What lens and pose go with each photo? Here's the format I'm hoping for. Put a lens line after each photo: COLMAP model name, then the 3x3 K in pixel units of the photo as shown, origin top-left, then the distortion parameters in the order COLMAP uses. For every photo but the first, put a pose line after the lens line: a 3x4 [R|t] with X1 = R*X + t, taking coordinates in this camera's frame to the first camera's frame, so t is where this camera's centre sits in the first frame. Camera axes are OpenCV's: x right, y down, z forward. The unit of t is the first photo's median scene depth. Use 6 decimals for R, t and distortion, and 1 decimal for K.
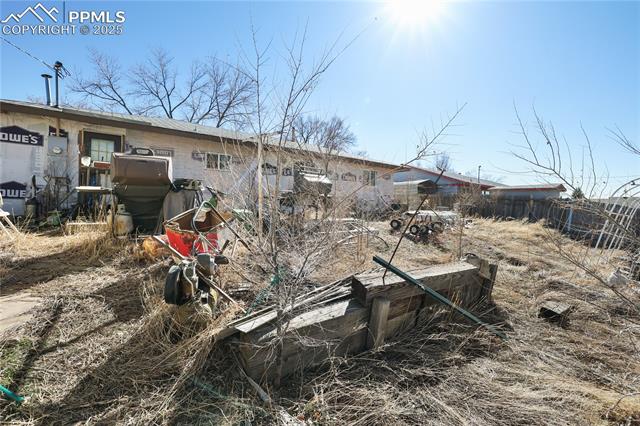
lens RADIAL K [[275.1, 0, 319.5], [0, 275.1, 207.6], [0, 0, 1]] dist [-0.048157, 0.017390]
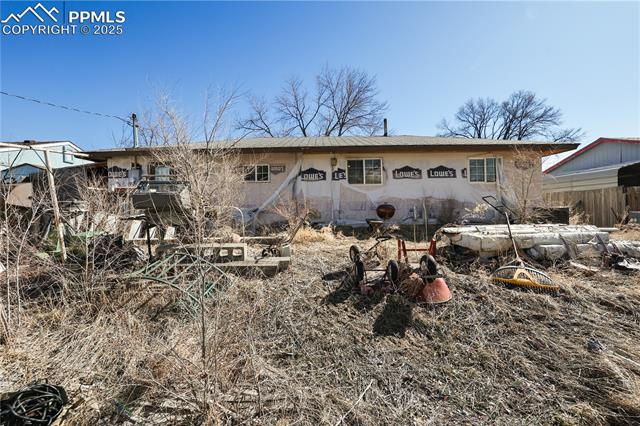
lens RADIAL K [[275.1, 0, 319.5], [0, 275.1, 207.6], [0, 0, 1]] dist [-0.048157, 0.017390]
pose [[0.783098, -0.033934, -0.620971, 0.573927], [0.023848, 0.999414, -0.024540, -0.021858], [0.621440, 0.004409, 0.783449, 0.521904]]
